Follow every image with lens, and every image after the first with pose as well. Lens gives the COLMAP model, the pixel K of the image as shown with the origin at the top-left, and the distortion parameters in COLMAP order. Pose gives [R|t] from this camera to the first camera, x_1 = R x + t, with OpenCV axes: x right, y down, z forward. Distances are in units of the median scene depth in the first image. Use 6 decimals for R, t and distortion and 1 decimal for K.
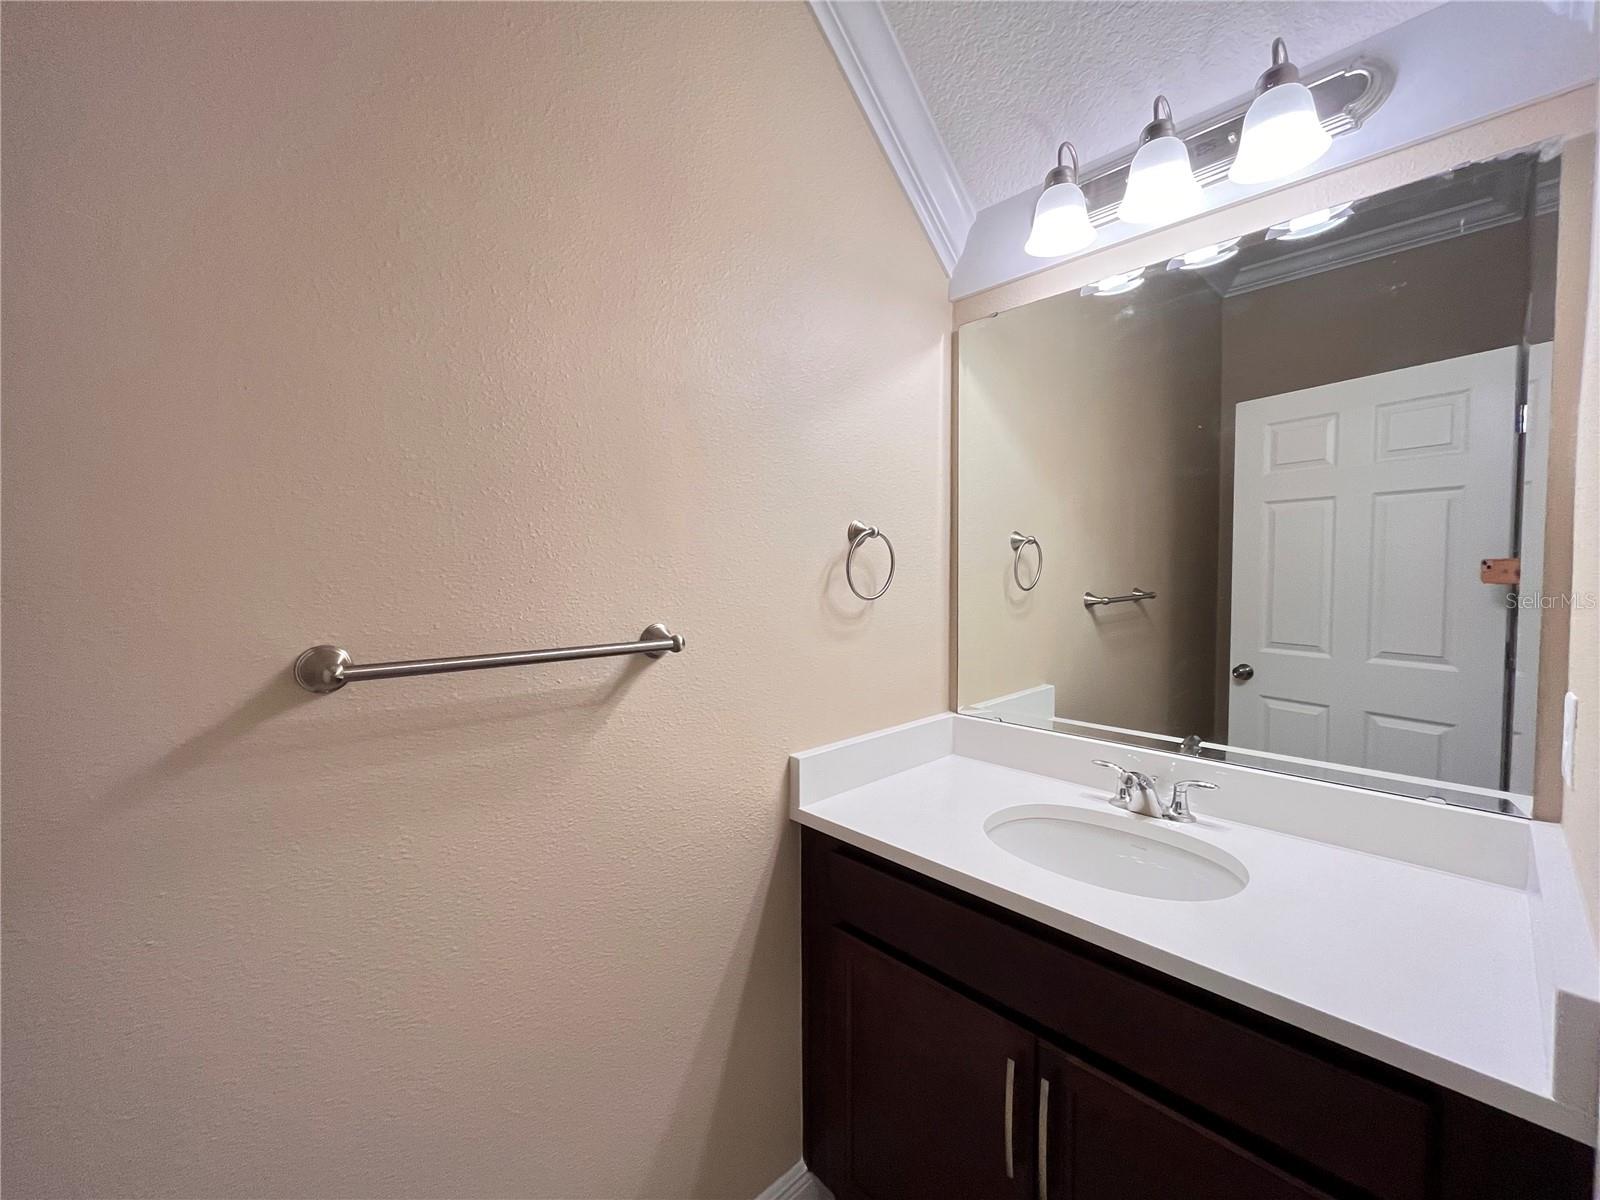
lens RADIAL K [[647.6, 0, 799.3], [0, 647.6, 596.3], [0, 0, 1]] dist [-0.002804, -0.000160]
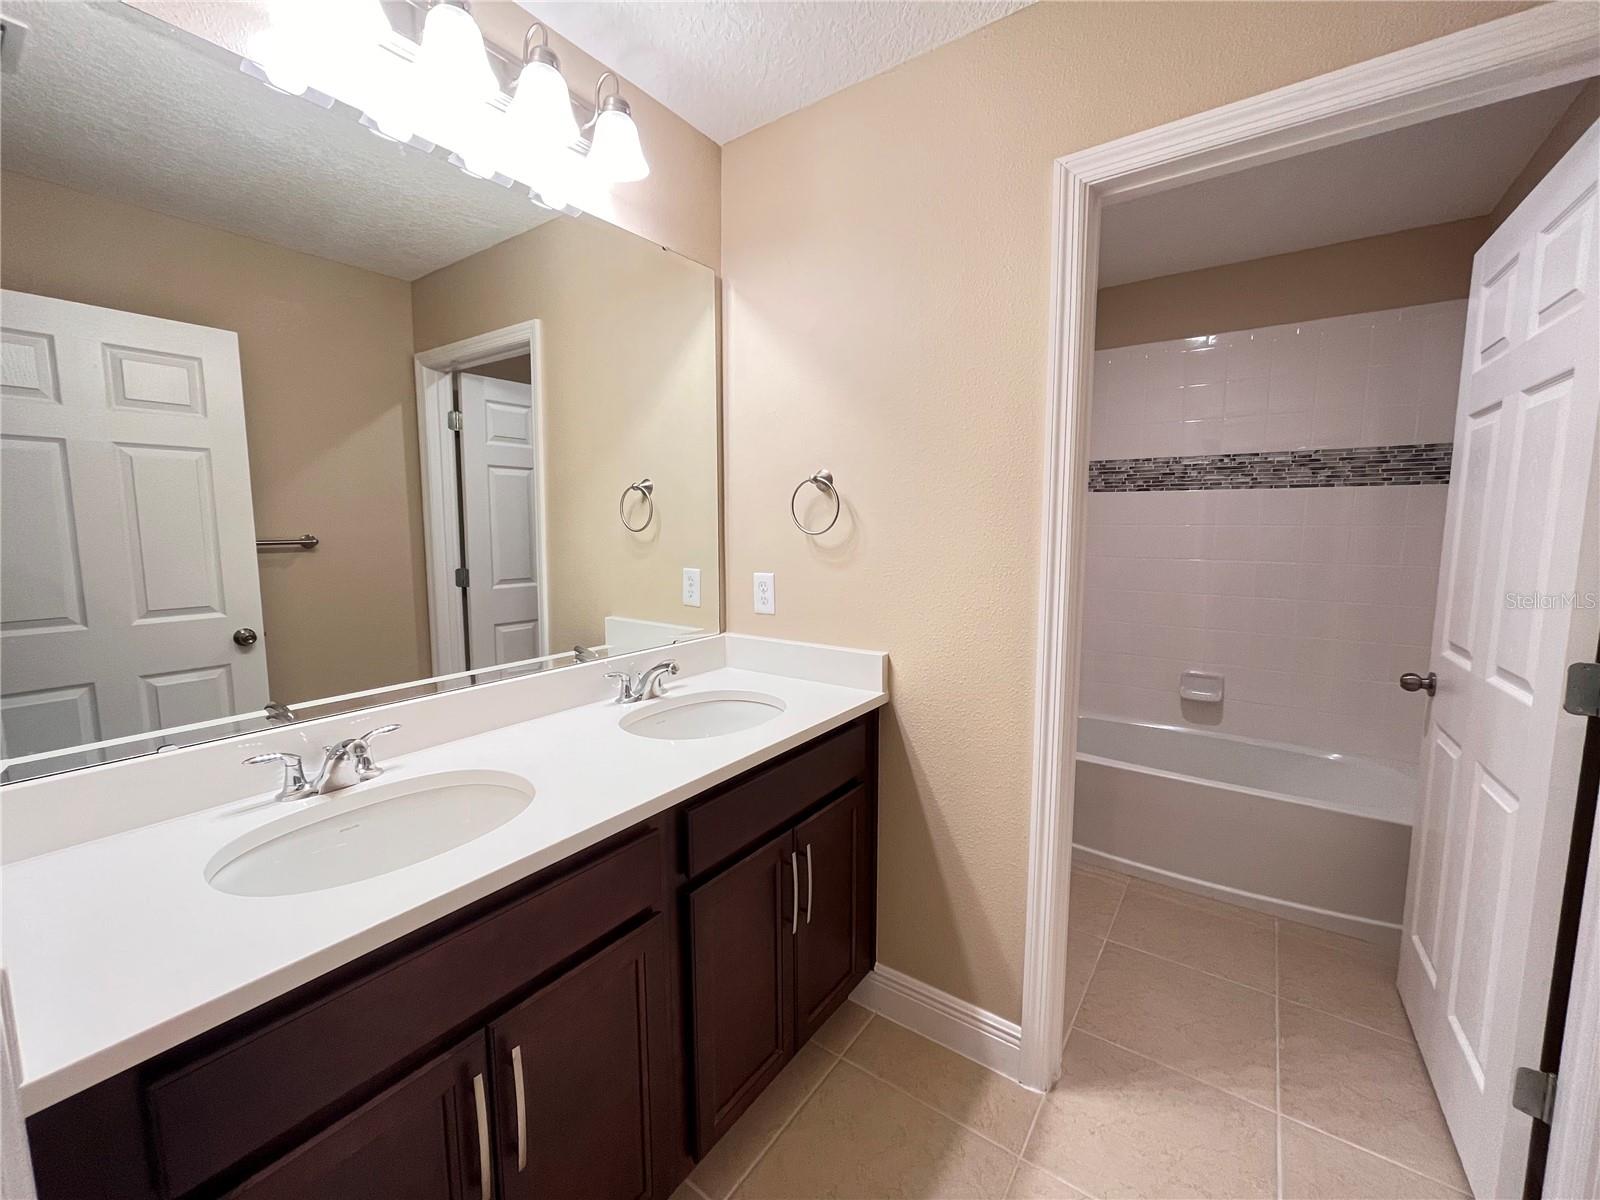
lens RADIAL K [[647.6, 0, 799.3], [0, 647.6, 596.3], [0, 0, 1]] dist [-0.002804, -0.000160]
pose [[-0.190282, -0.111683, 0.975356, -0.444160], [0.039465, 0.991835, 0.121269, -0.009286], [-0.980936, 0.061568, -0.184321, 0.539603]]
